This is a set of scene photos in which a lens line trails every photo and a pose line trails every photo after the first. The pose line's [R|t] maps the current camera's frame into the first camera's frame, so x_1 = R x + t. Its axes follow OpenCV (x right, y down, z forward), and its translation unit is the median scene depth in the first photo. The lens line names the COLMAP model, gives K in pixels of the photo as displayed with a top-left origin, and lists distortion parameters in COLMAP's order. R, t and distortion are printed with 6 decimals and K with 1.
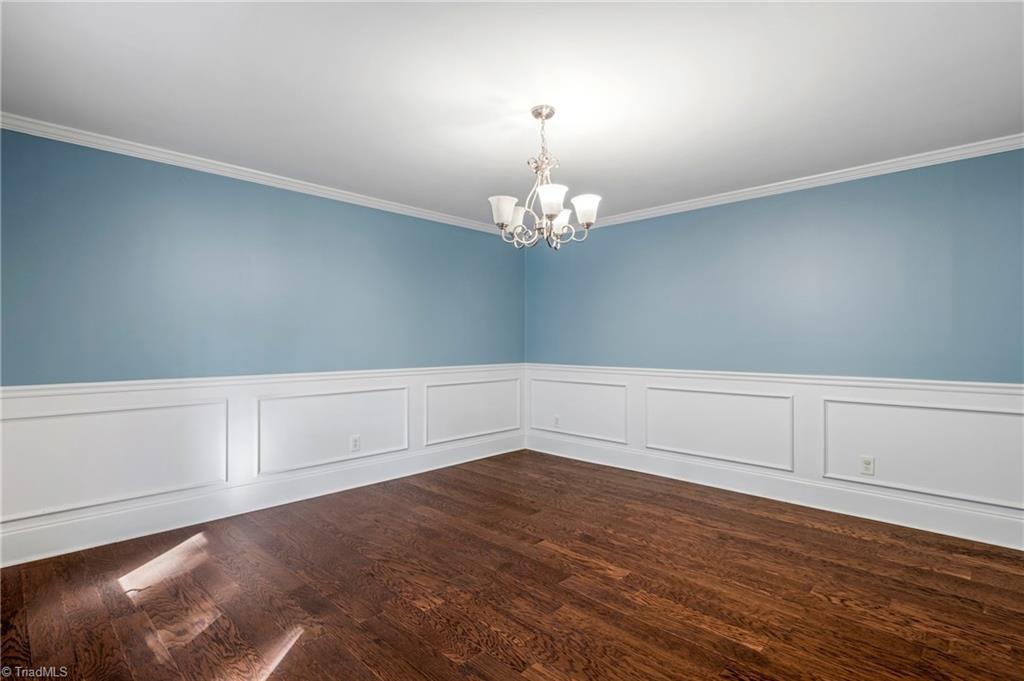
lens RADIAL K [[505.1, 0, 506.9], [0, 505.1, 337.8], [0, 0, 1]] dist [-0.000560, -0.000184]
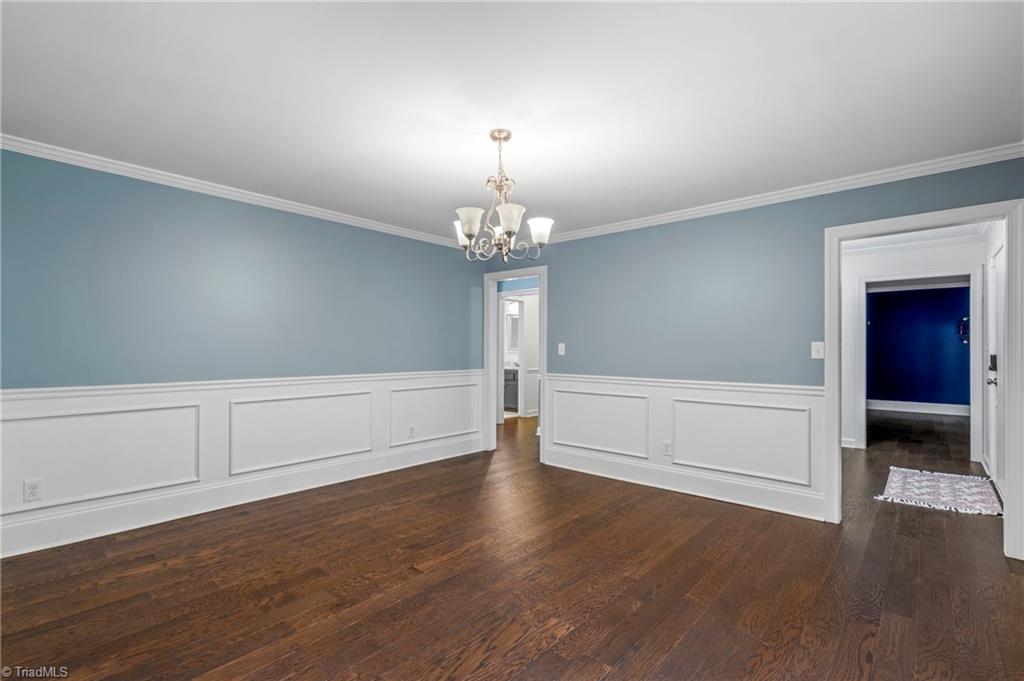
lens RADIAL K [[471.6, 0, 510.1], [0, 471.6, 344.5], [0, 0, 1]] dist [-0.004350, -0.000420]
pose [[-0.051534, 0.007640, 0.998642, -0.760443], [-0.007068, 0.999943, -0.008015, 0.003697], [-0.998646, -0.007471, -0.051477, 0.839051]]
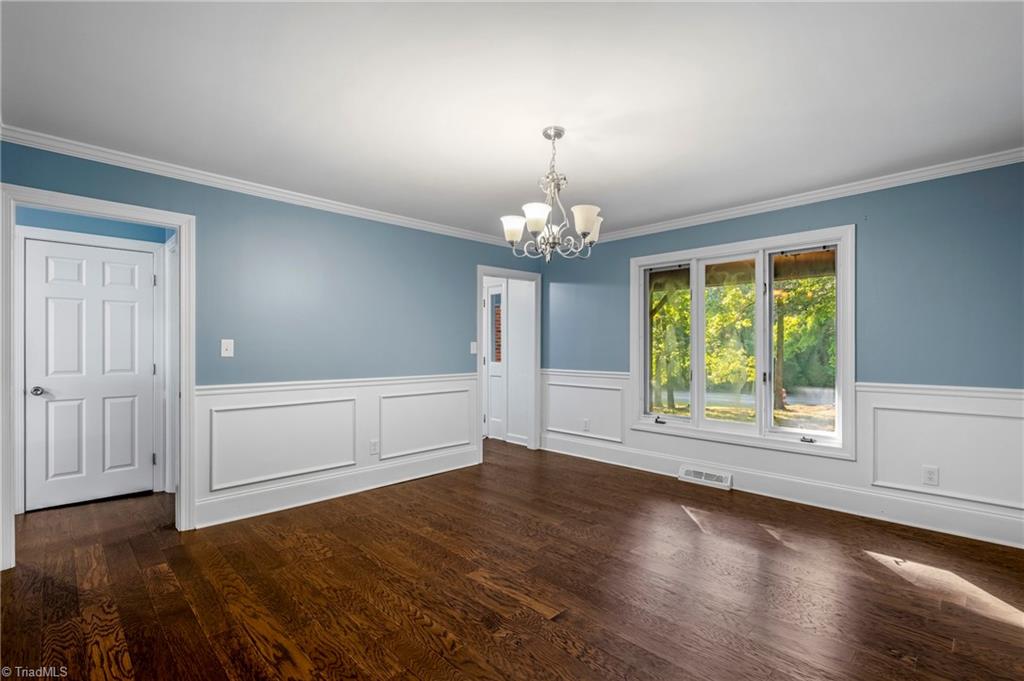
lens RADIAL K [[471.6, 0, 516.1], [0, 471.6, 346.3], [0, 0, 1]] dist [-0.004350, -0.000420]
pose [[-0.999971, -0.001249, 0.007570, 0.115490], [-0.001294, 0.999981, -0.005973, 0.006930], [-0.007563, -0.005983, -0.999954, 1.626399]]
